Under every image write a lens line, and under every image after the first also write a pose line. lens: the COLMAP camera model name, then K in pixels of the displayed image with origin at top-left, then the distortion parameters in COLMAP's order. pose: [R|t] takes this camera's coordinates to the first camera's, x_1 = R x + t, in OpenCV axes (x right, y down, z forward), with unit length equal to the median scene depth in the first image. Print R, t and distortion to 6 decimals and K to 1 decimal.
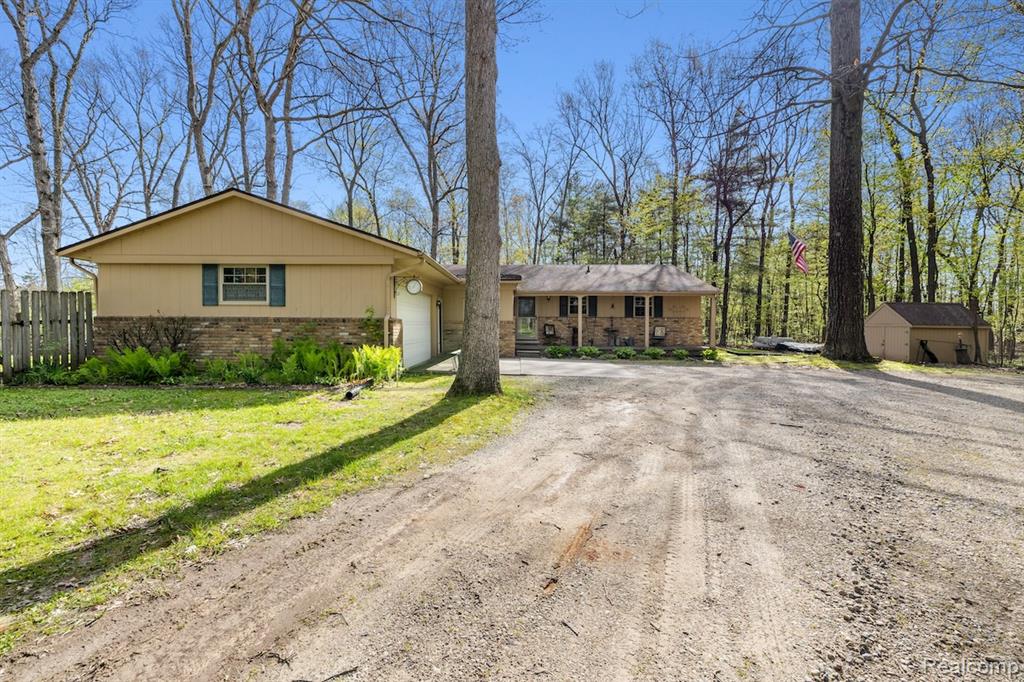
lens RADIAL K [[441.0, 0, 506.7], [0, 441.0, 330.3], [0, 0, 1]] dist [0.001211, 0.000024]
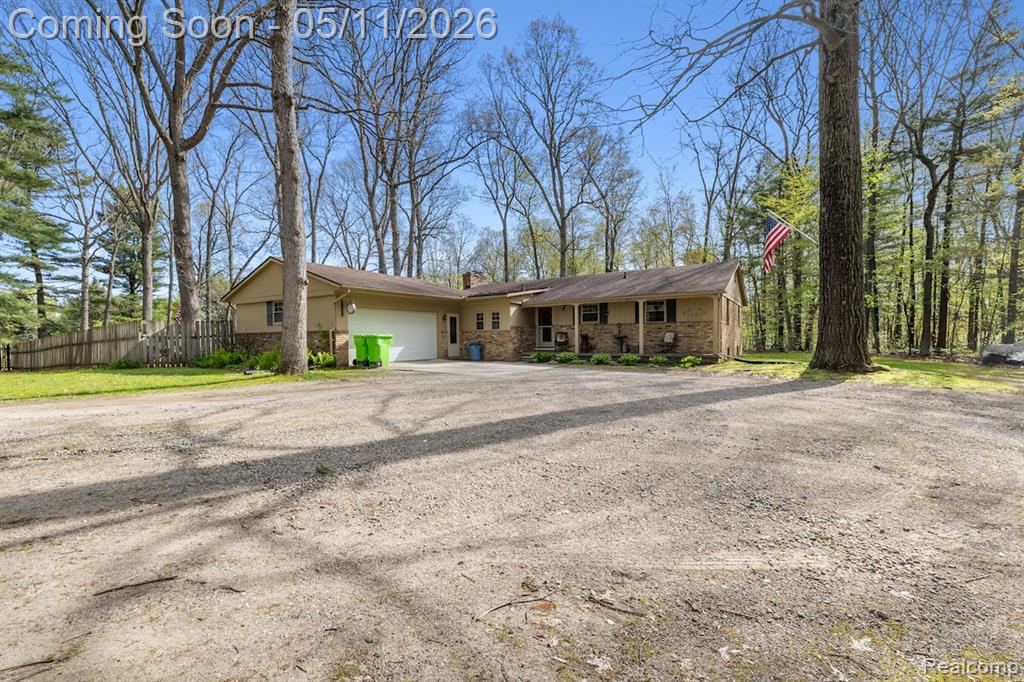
lens RADIAL K [[457.5, 0, 512.0], [0, 457.5, 341.0], [0, 0, 1]] dist [0.002451, 0.000207]
pose [[0.842074, -0.011905, -0.539231, 0.585576], [0.009683, 0.999929, -0.006955, 0.013940], [0.539276, 0.000635, 0.842129, 0.010204]]
